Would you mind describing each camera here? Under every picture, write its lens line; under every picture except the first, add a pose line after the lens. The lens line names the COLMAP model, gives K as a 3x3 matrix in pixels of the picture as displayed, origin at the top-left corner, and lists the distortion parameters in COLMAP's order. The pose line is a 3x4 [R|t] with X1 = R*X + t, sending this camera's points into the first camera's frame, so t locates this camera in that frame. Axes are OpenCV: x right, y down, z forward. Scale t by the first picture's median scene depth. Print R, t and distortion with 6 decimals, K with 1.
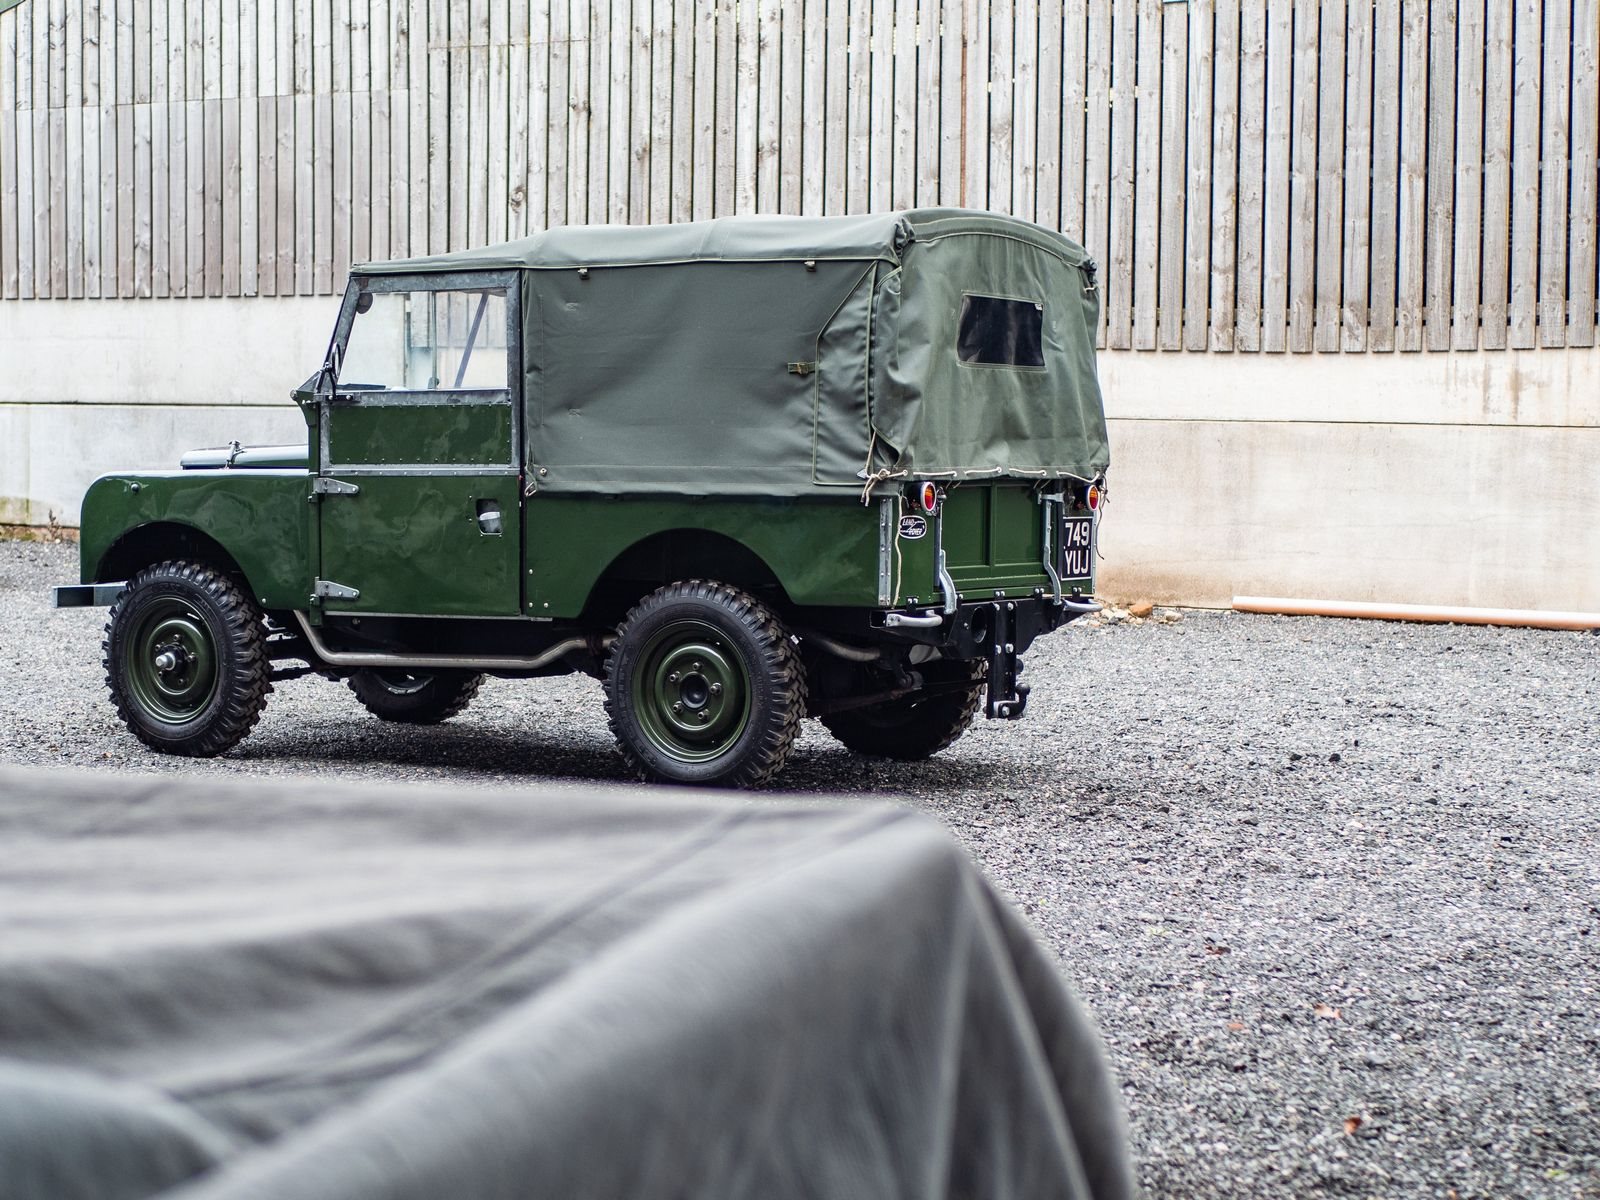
lens RADIAL K [[2792.9, 0, 858.2], [0, 2792.9, 598.7], [0, 0, 1]] dist [-0.049151, 0.269819]
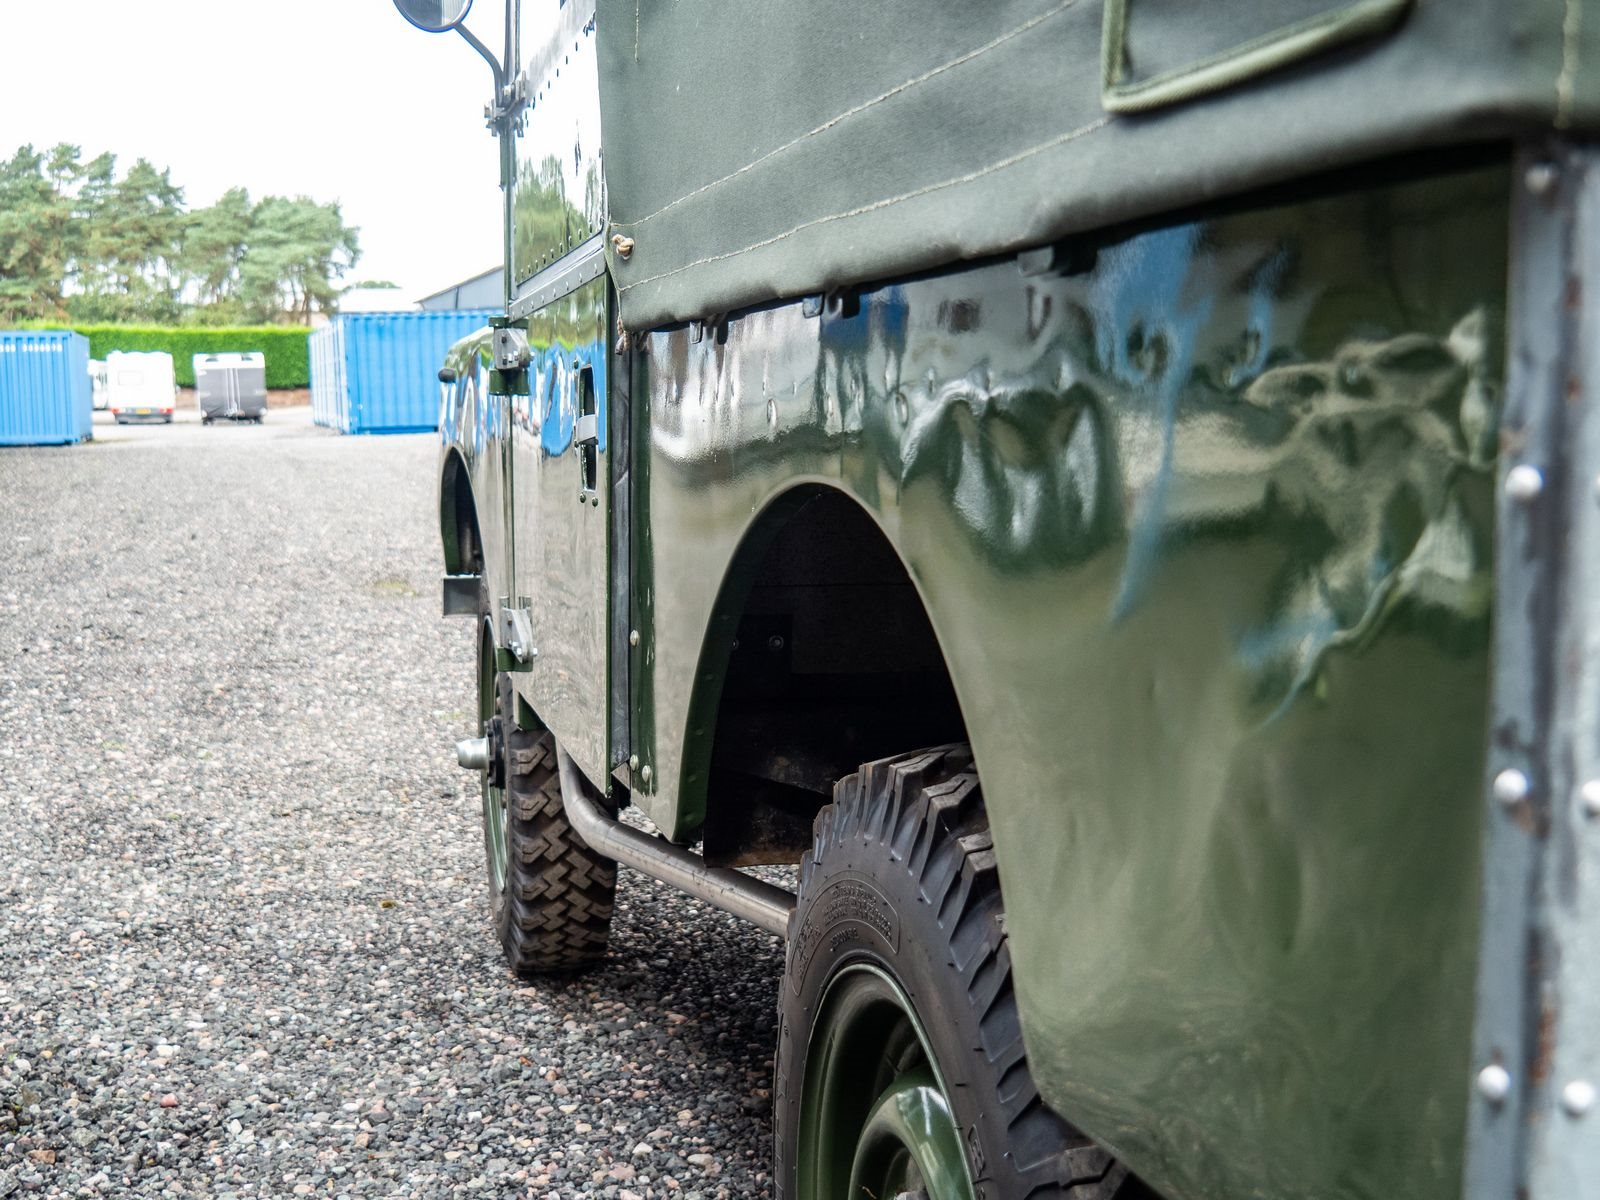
lens RADIAL K [[2056.2, 0, 800.9], [0, 2056.2, 599.5], [0, 0, 1]] dist [0.017065, 0.017593]
pose [[0.684926, 0.061269, -0.726032, 0.029557], [-0.031112, 0.998009, 0.054870, -0.019978], [0.727949, -0.014994, 0.685468, 0.732093]]
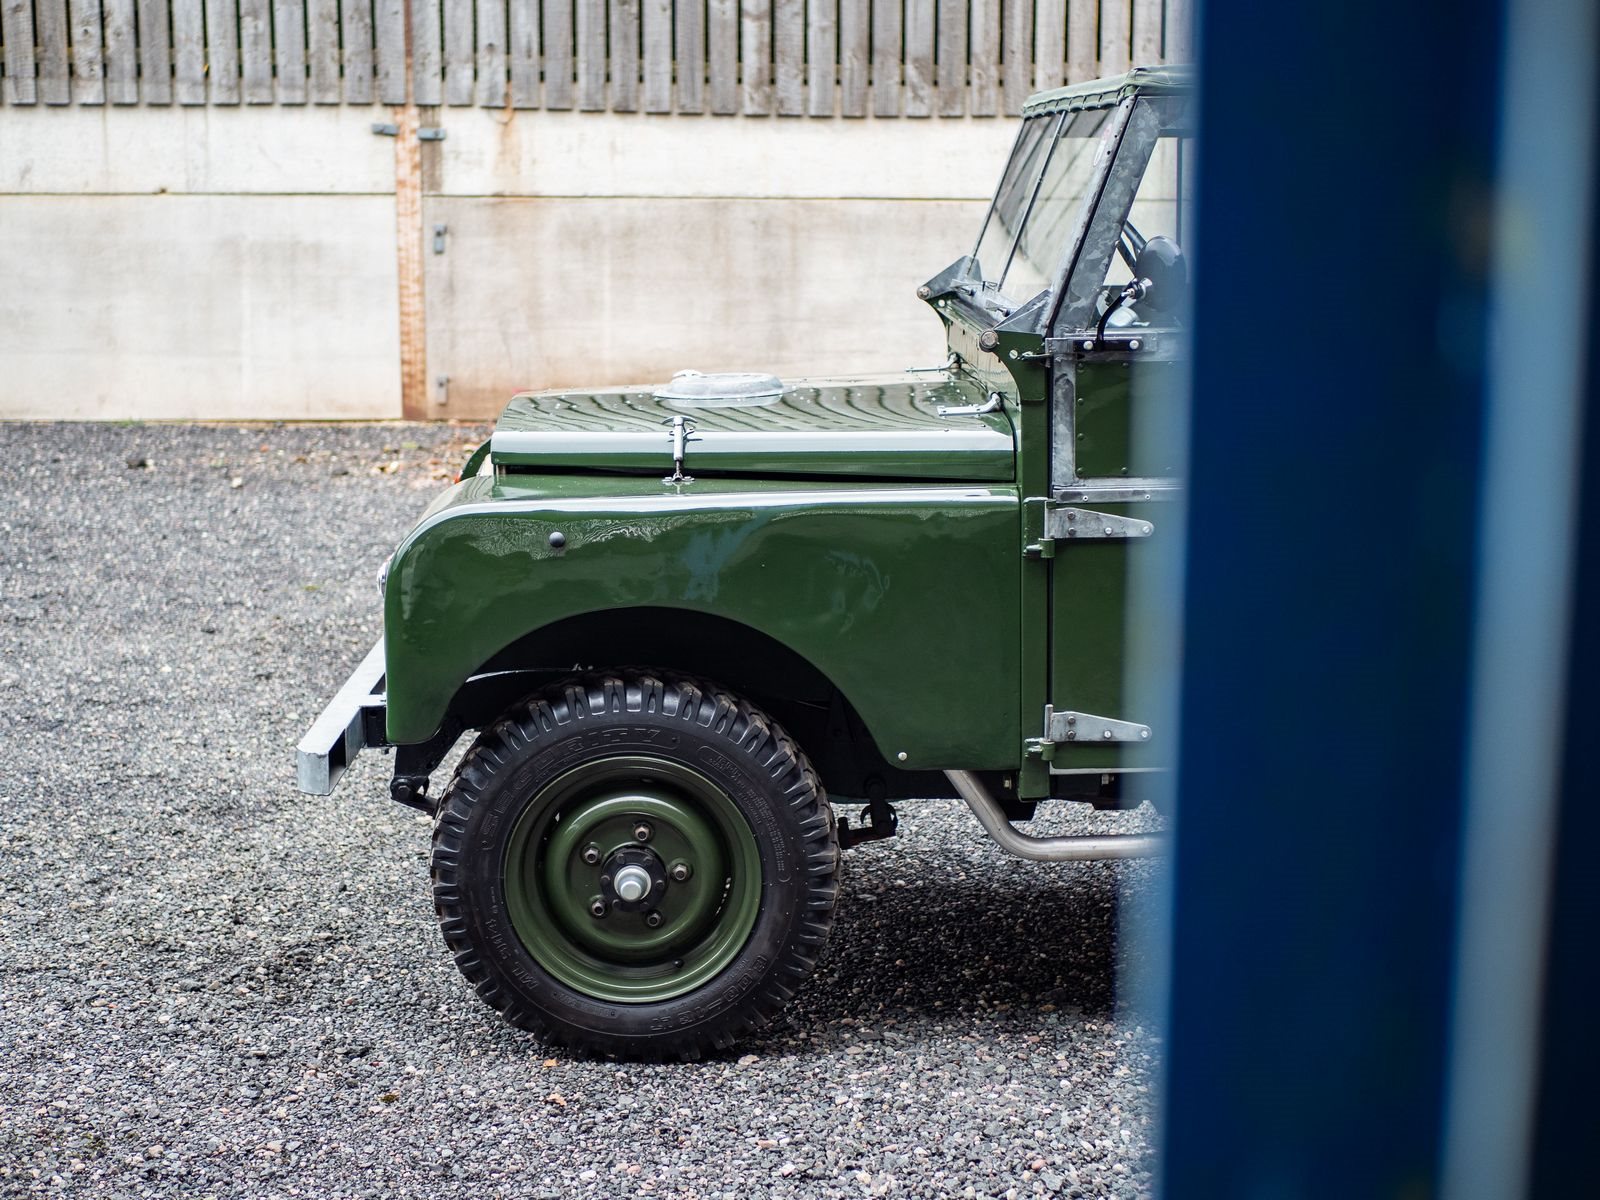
lens RADIAL K [[2467.1, 0, 846.5], [0, 2467.1, 590.2], [0, 0, 1]] dist [-0.019680, 0.015461]
pose [[0.854362, -0.102482, 0.509474, -0.390708], [0.037036, 0.989877, 0.137009, -0.078470], [-0.518357, -0.098186, 0.849509, 0.564233]]
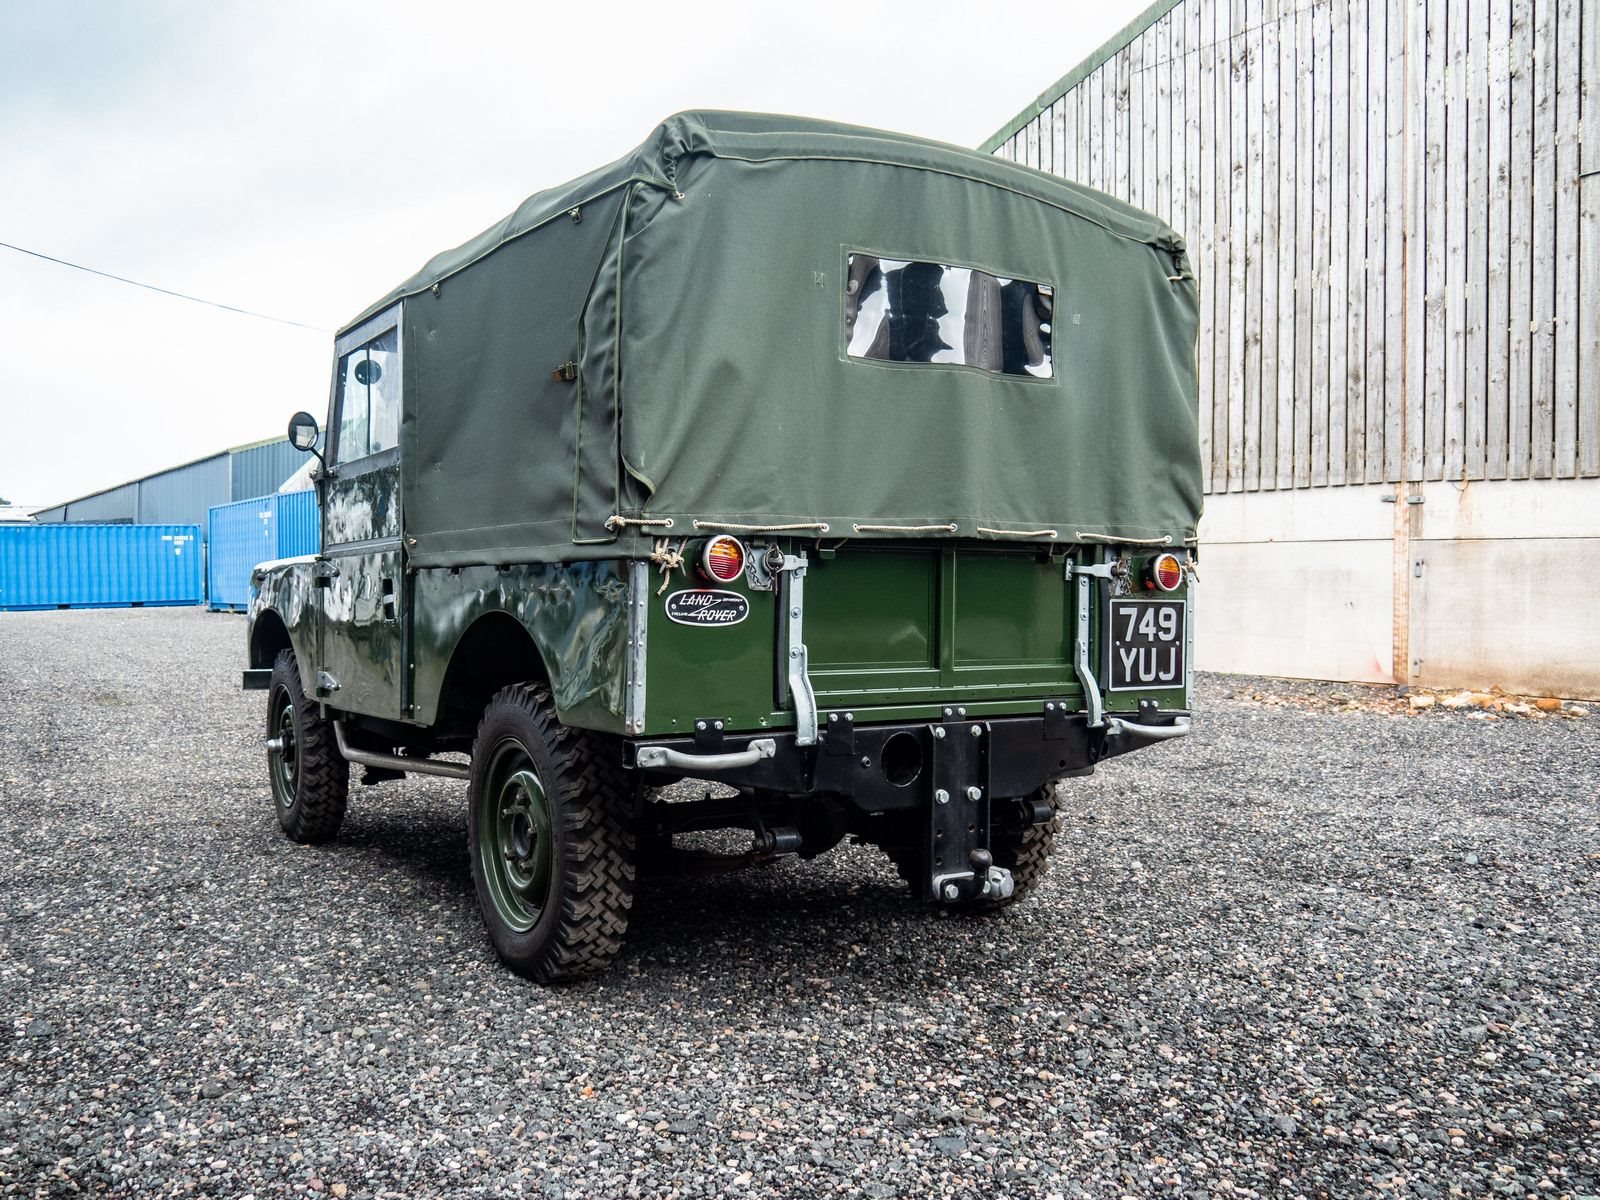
lens RADIAL K [[1394.5, 0, 781.6], [0, 1394.5, 614.7], [0, 0, 1]] dist [-0.037439, 0.004004]
pose [[0.881721, 0.004401, -0.471751, 0.143324], [-0.022173, 0.999238, -0.032121, -0.011454], [0.471250, 0.038782, 0.881146, 0.575915]]
